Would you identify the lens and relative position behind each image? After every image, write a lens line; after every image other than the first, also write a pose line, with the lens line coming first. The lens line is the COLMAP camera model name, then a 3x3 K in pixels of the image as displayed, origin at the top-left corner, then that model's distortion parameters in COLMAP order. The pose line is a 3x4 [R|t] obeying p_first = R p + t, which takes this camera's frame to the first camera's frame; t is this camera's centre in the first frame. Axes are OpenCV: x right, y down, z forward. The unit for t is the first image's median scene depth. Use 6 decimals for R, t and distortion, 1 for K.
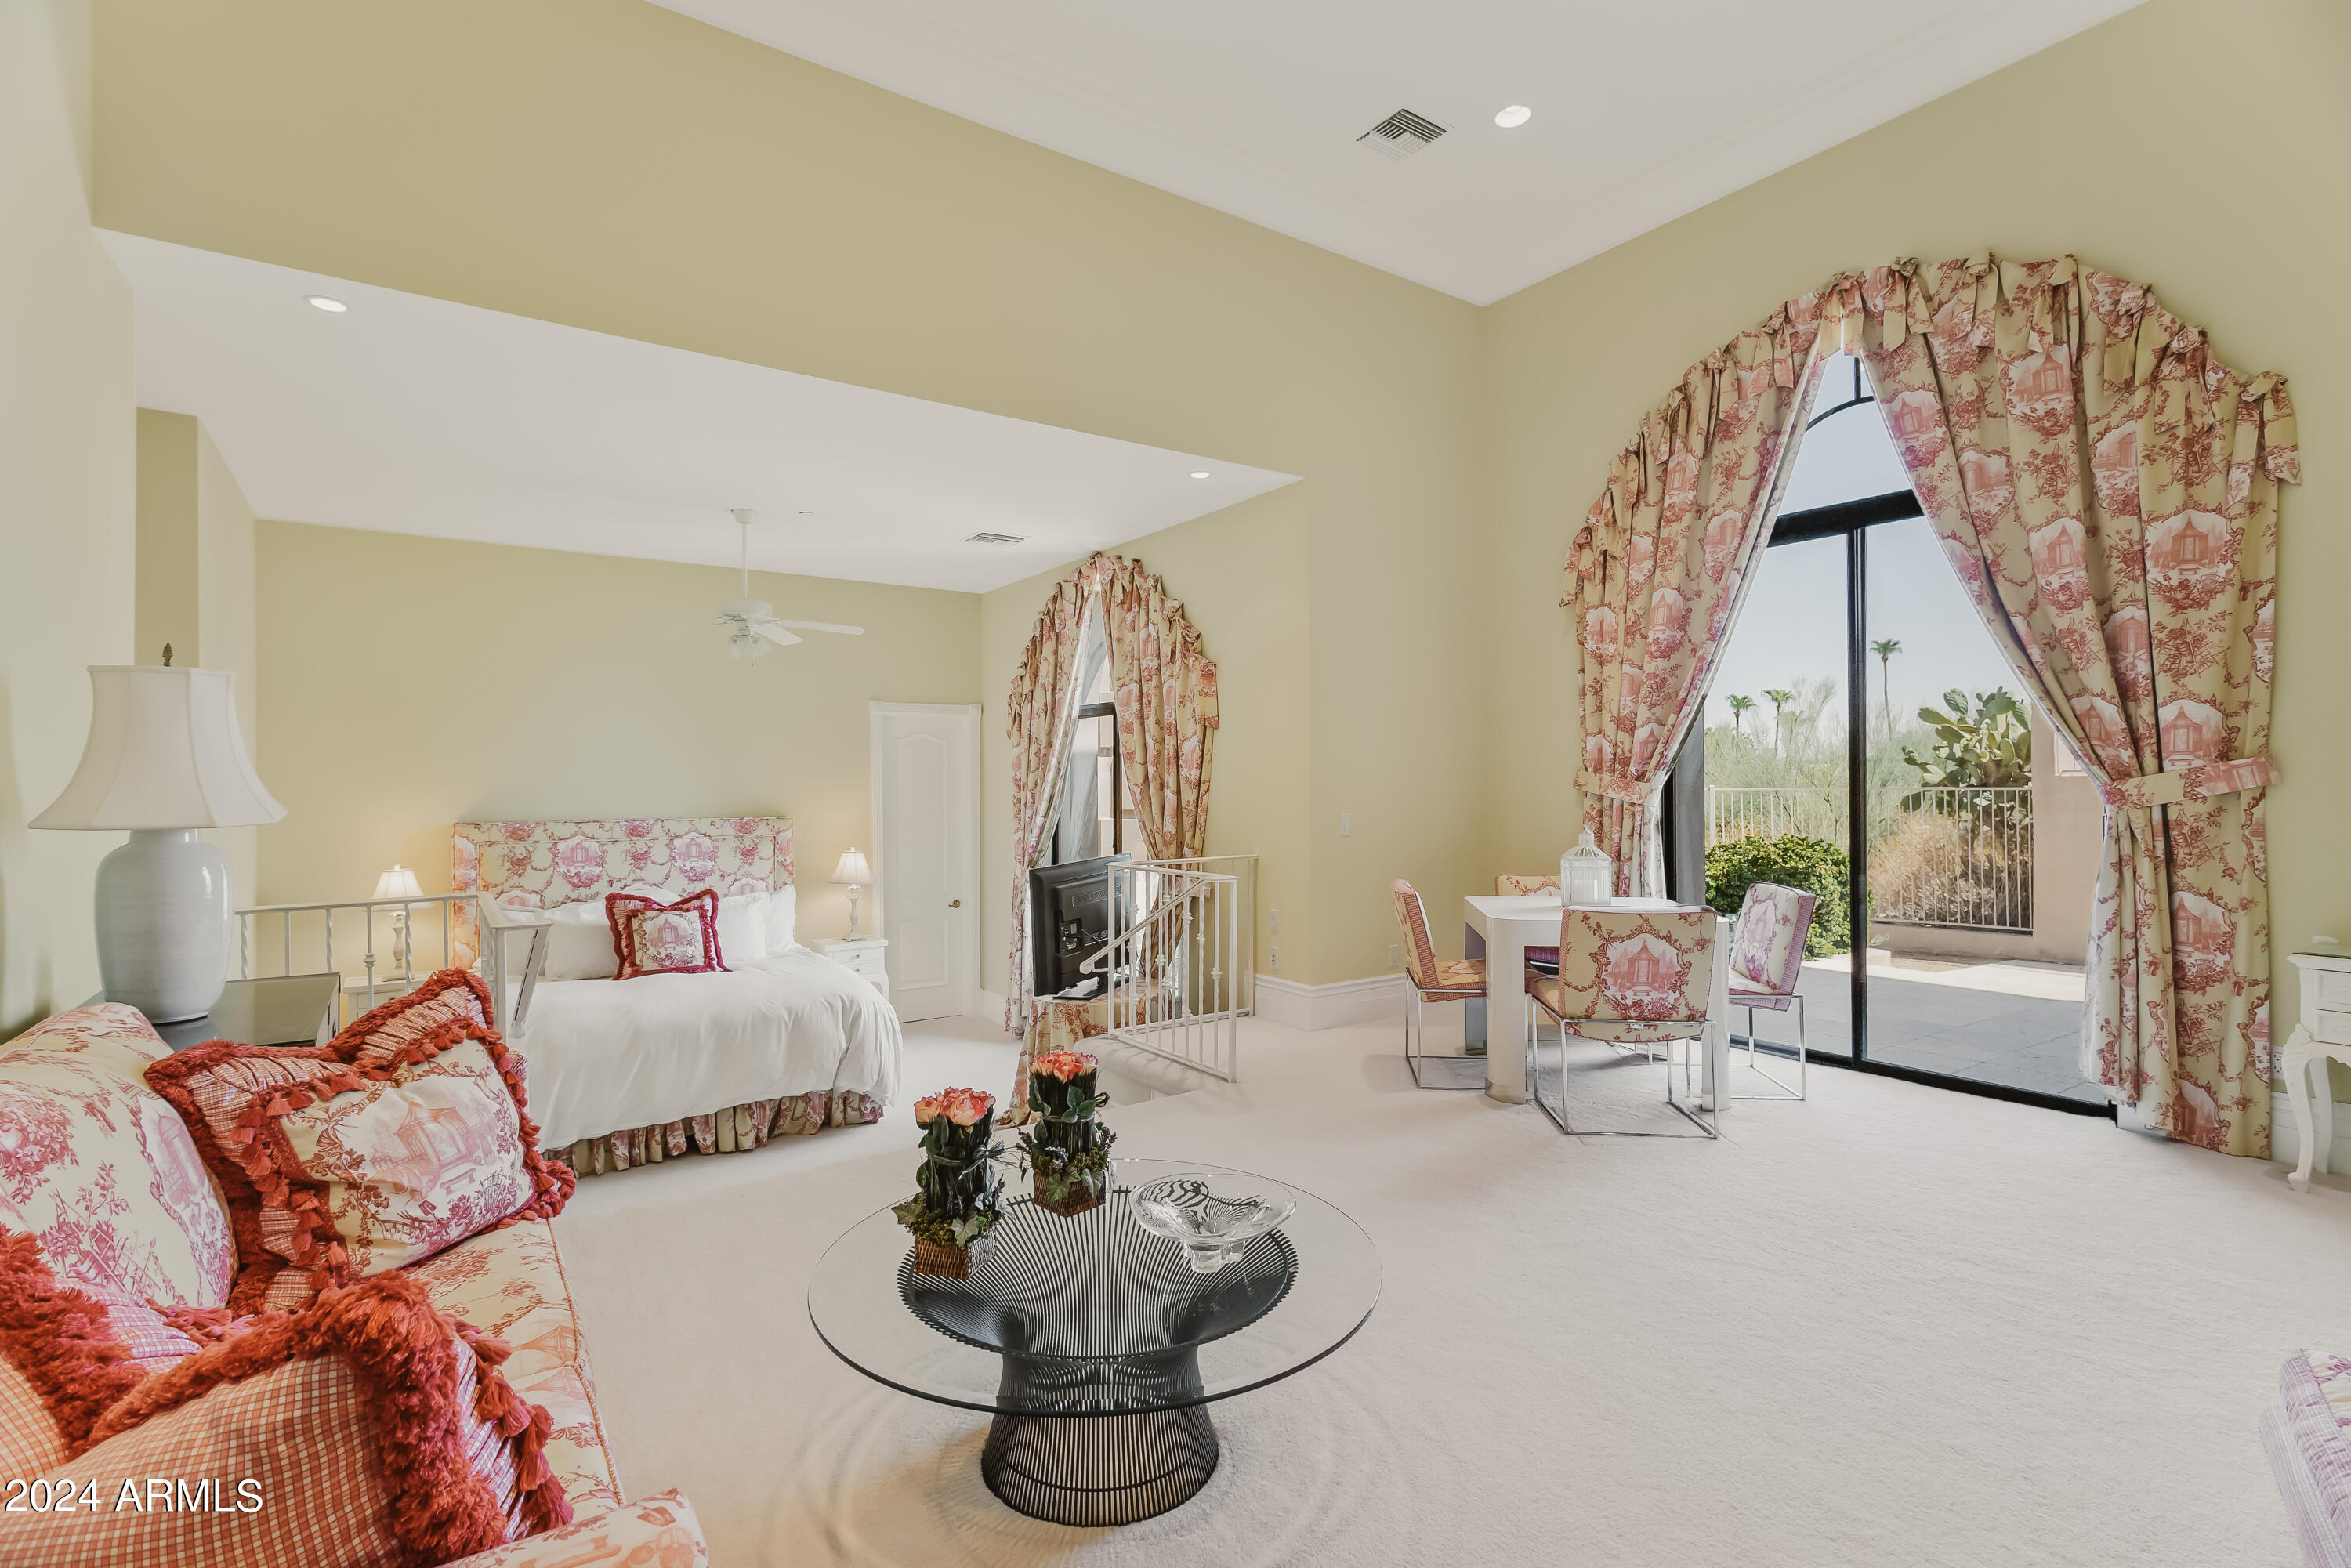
lens RADIAL K [[1091.6, 0, 1171.9], [0, 1091.6, 785.4], [0, 0, 1]] dist [0.005034, -0.000151]
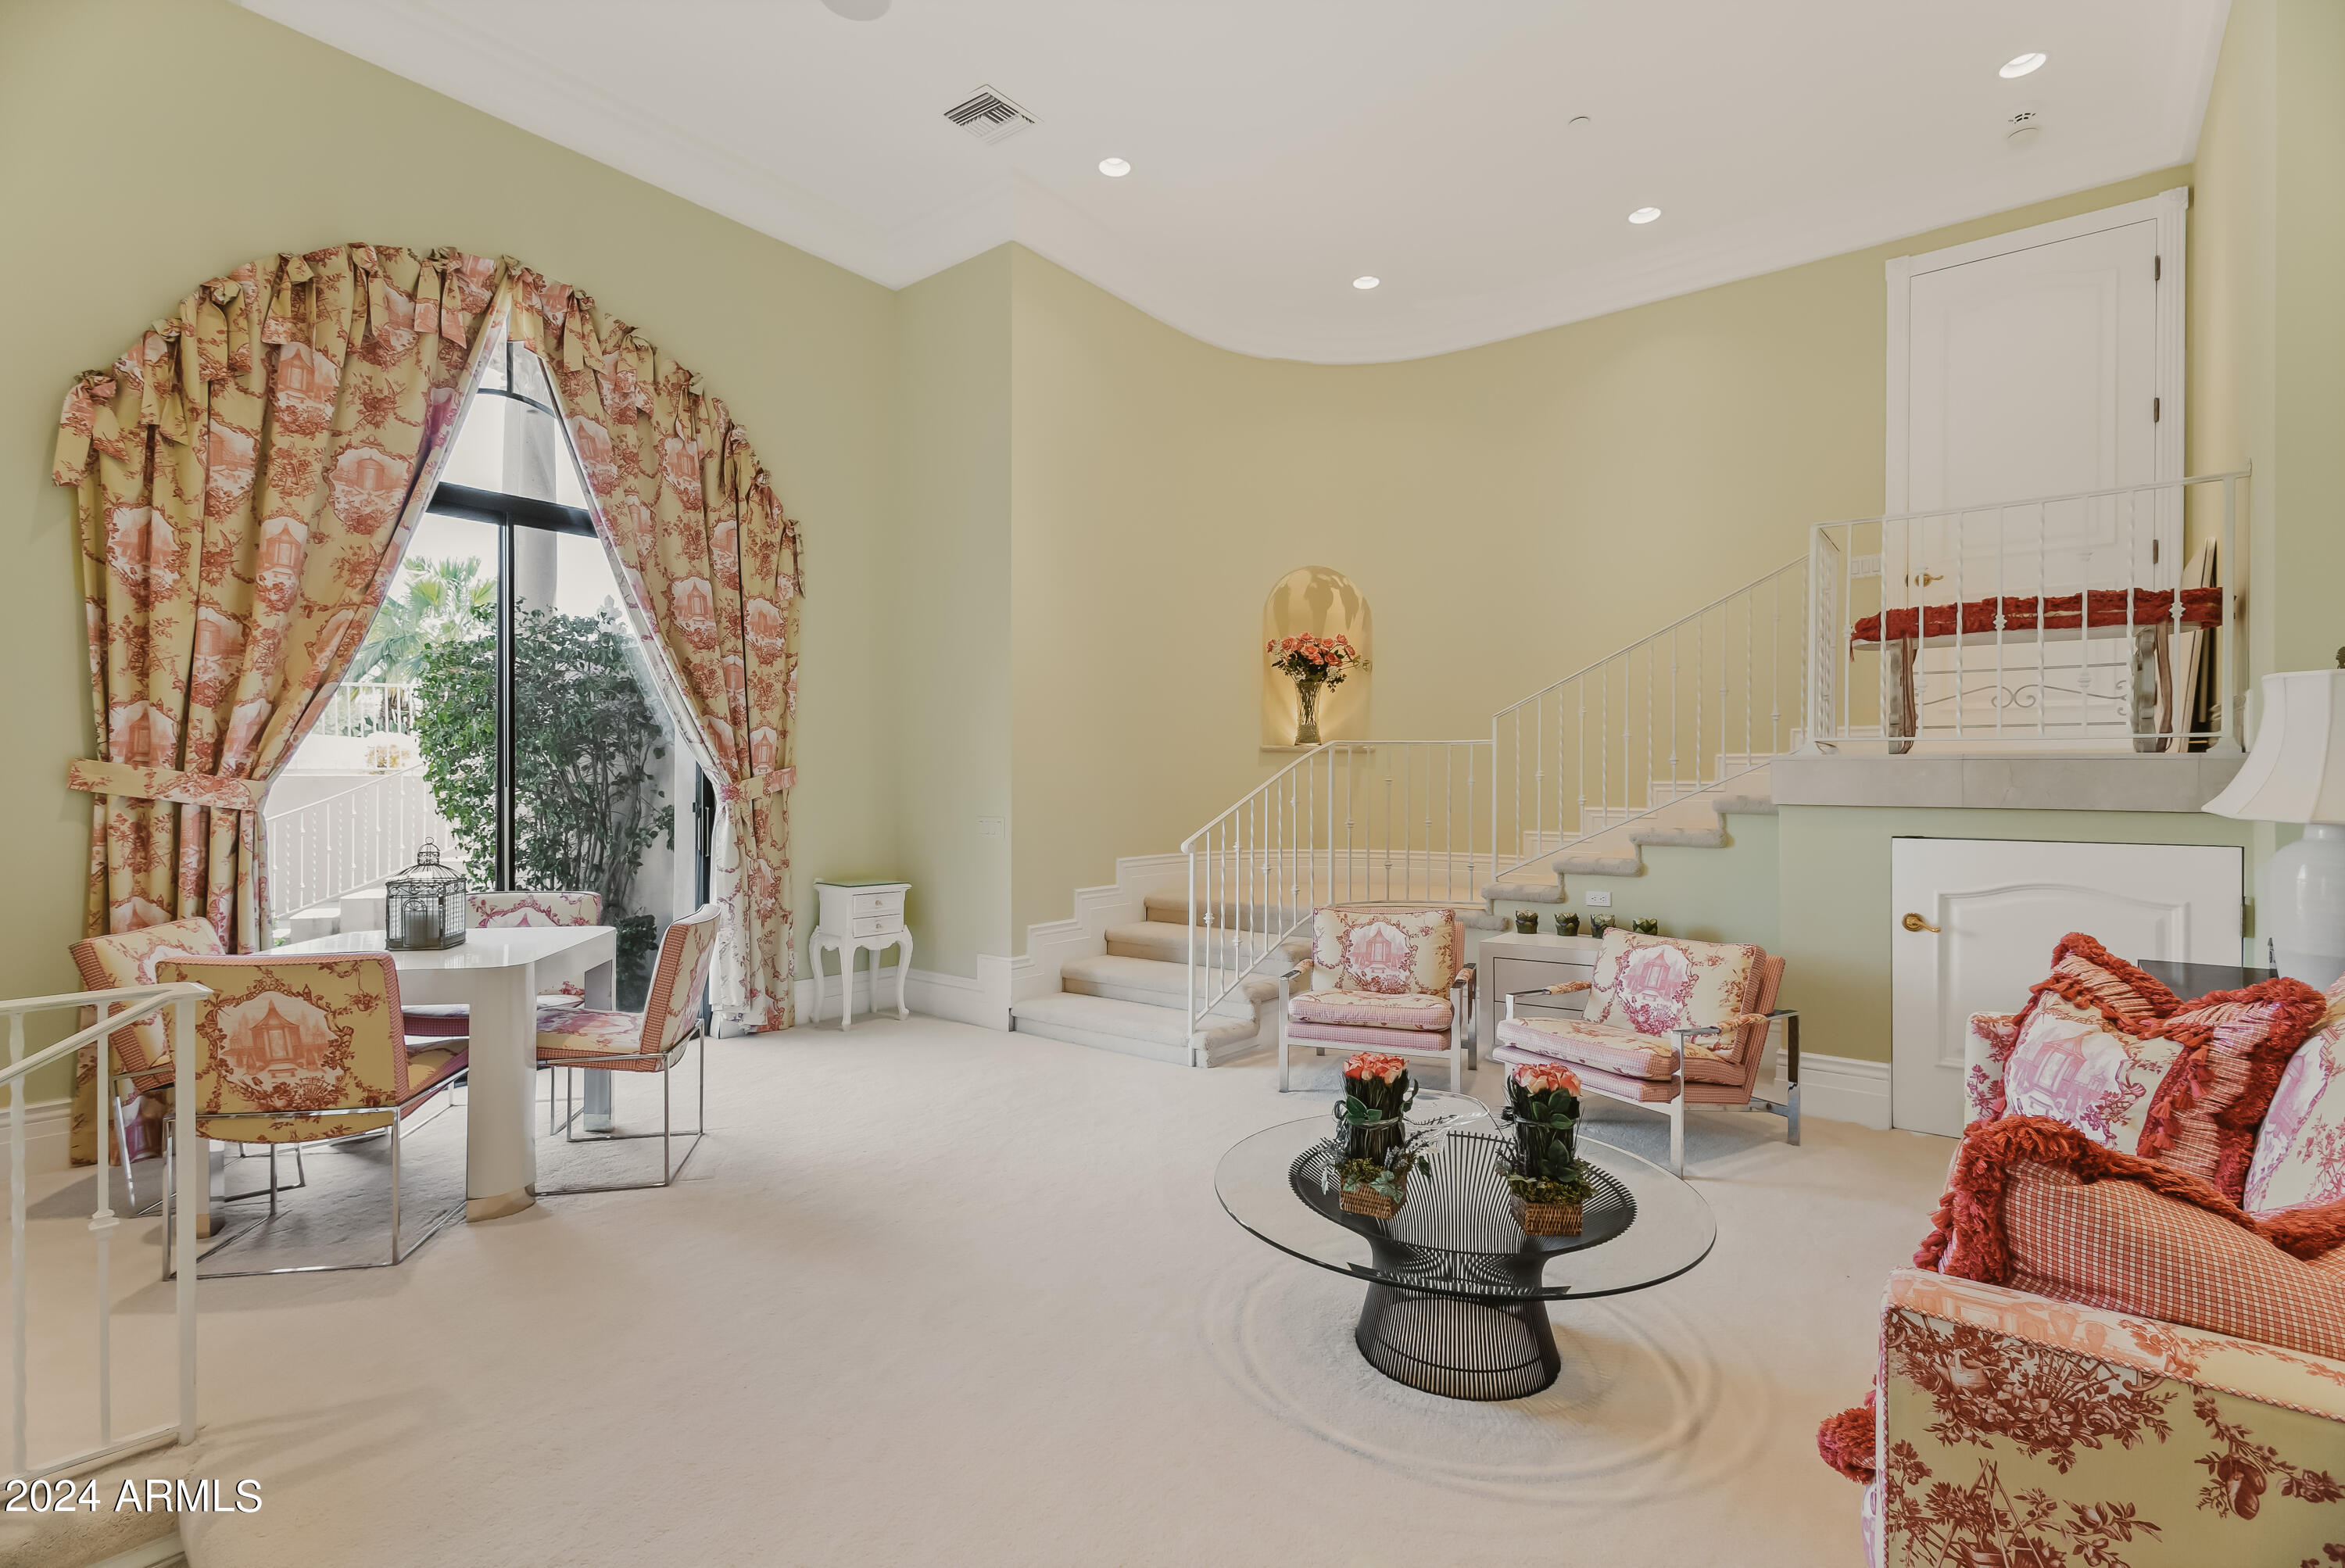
lens RADIAL K [[1088.9, 0, 1168.9], [0, 1088.9, 785.4], [0, 0, 1]] dist [0.005034, -0.000151]
pose [[-0.297991, 0.000456, 0.954569, -0.413660], [-0.003333, 0.999993, -0.001519, 0.000003], [-0.954563, -0.003634, -0.297988, 0.619149]]
